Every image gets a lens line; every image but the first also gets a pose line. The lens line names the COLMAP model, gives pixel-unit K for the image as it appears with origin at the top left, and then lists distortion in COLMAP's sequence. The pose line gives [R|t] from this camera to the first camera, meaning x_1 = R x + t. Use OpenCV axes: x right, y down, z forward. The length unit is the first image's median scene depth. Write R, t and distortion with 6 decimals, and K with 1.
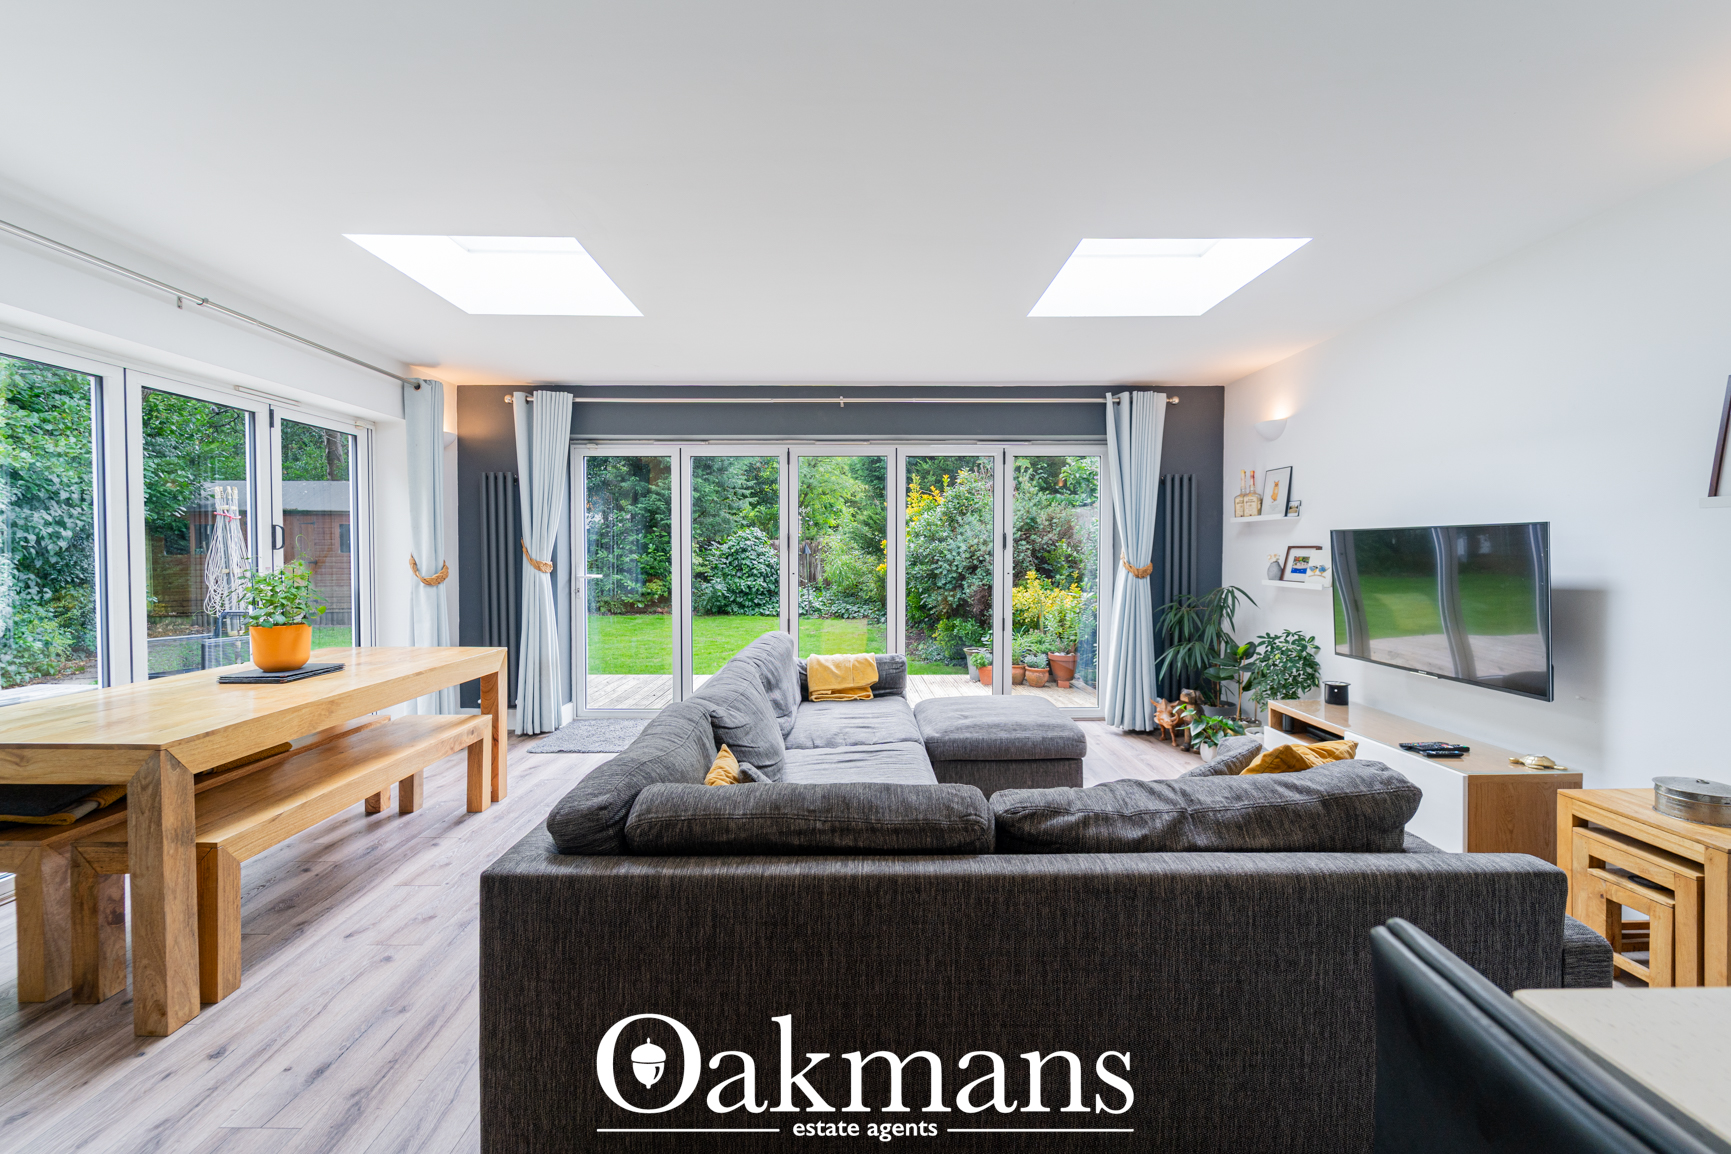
lens RADIAL K [[703.2, 0, 858.9], [0, 703.2, 567.6], [0, 0, 1]] dist [0.003088, -0.002203]
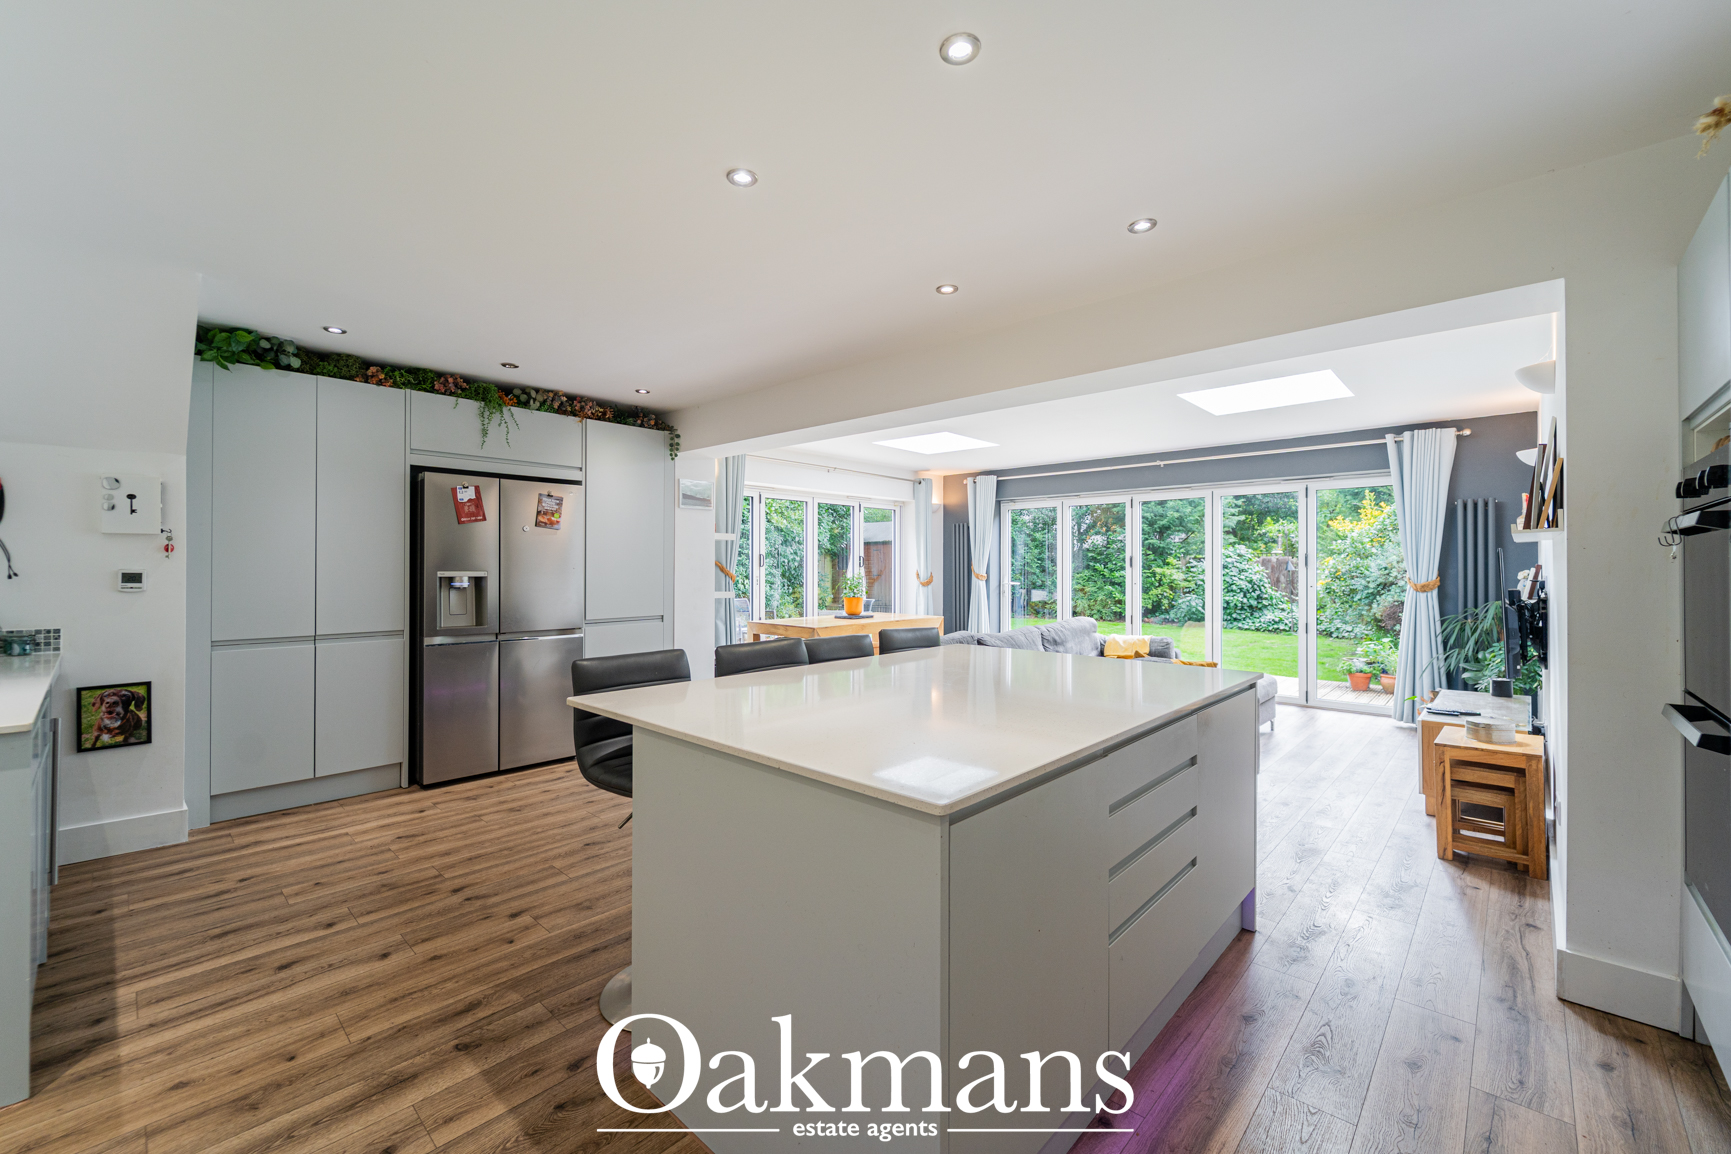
lens RADIAL K [[699.5, 0, 859.9], [0, 699.5, 567.2], [0, 0, 1]] dist [0.003031, -0.002722]
pose [[0.727214, 0.000009, -0.686411, 0.554412], [-0.016309, 0.999718, -0.017265, 0.009797], [0.686217, 0.023750, 0.727009, -0.488822]]
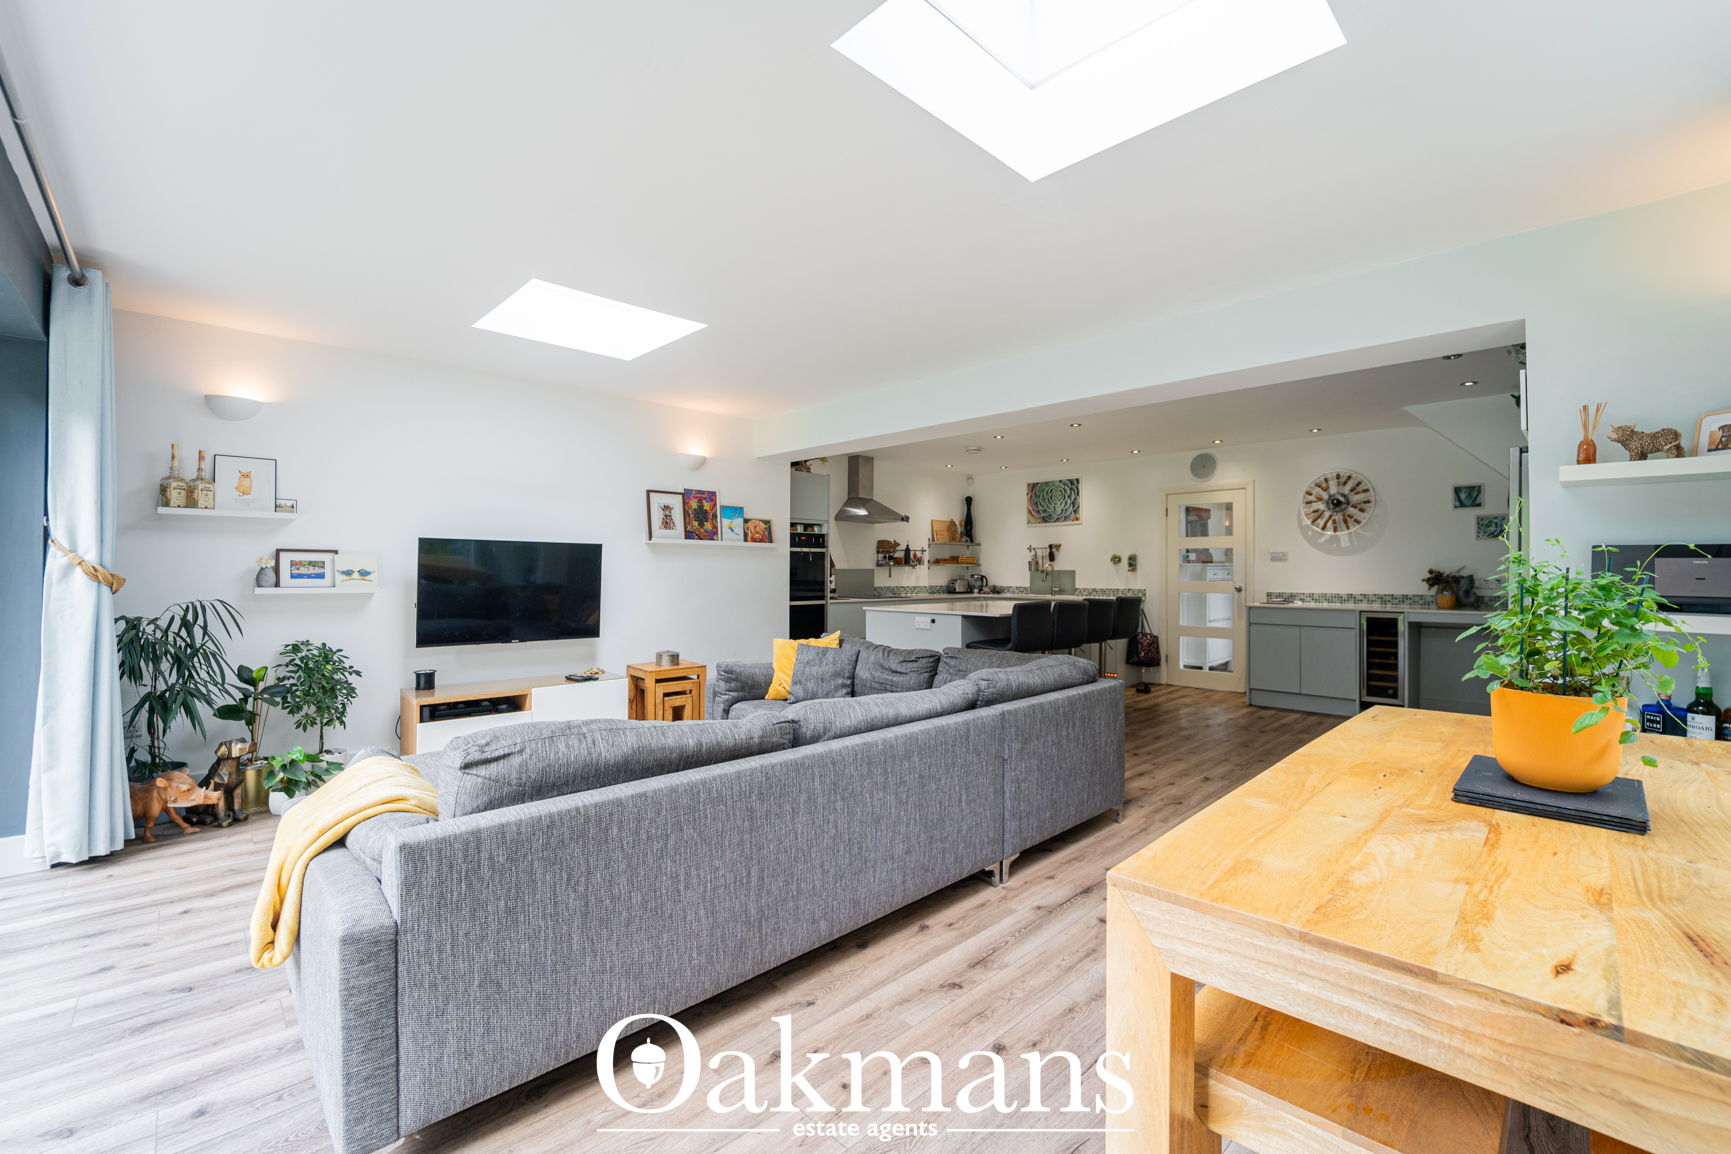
lens RADIAL K [[715.4, 0, 857.3], [0, 715.4, 568.0], [0, 0, 1]] dist [-0.022654, -0.000208]
pose [[-0.686941, 0.000663, 0.726713, -0.510853], [0.012514, 0.999862, 0.010917, -0.006486], [-0.726606, 0.016594, -0.686854, 1.011293]]
